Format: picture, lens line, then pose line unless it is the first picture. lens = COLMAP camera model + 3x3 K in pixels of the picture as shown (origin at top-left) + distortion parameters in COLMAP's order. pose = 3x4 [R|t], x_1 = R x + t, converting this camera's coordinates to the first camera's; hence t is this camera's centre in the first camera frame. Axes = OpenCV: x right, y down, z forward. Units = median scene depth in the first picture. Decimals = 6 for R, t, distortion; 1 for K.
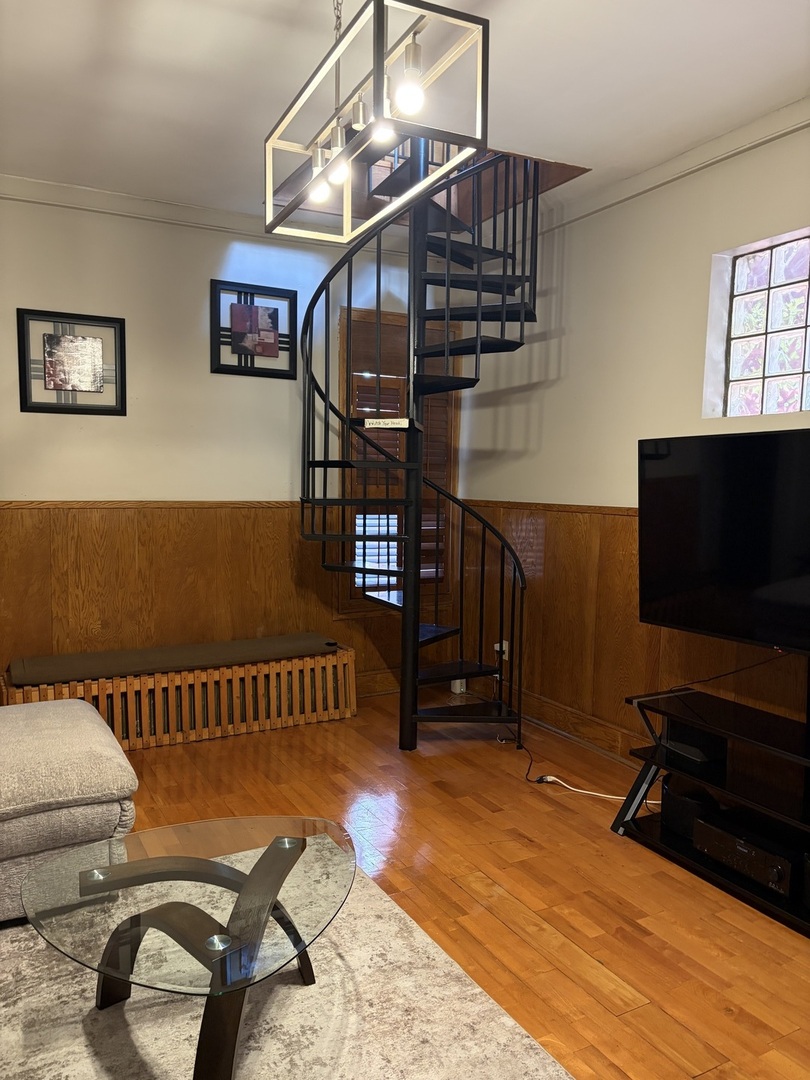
lens RADIAL K [[816.9, 0, 407.5], [0, 816.9, 540.4], [0, 0, 1]] dist [0.048468, -0.052714]
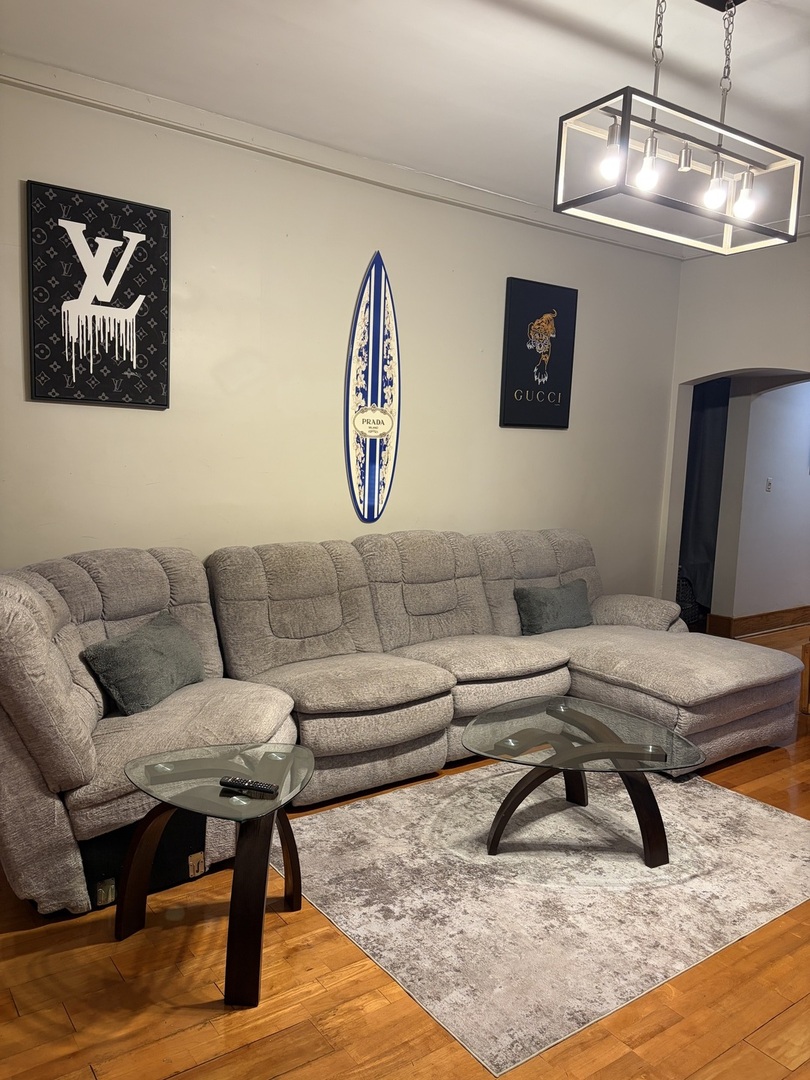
lens RADIAL K [[816.9, 0, 402.1], [0, 816.9, 539.2], [0, 0, 1]] dist [0.048468, -0.052714]
pose [[0.129540, 0.114159, -0.984981, 0.980584], [-0.111731, 0.988705, 0.099896, -0.038264], [0.985259, 0.097113, 0.140832, 0.390973]]
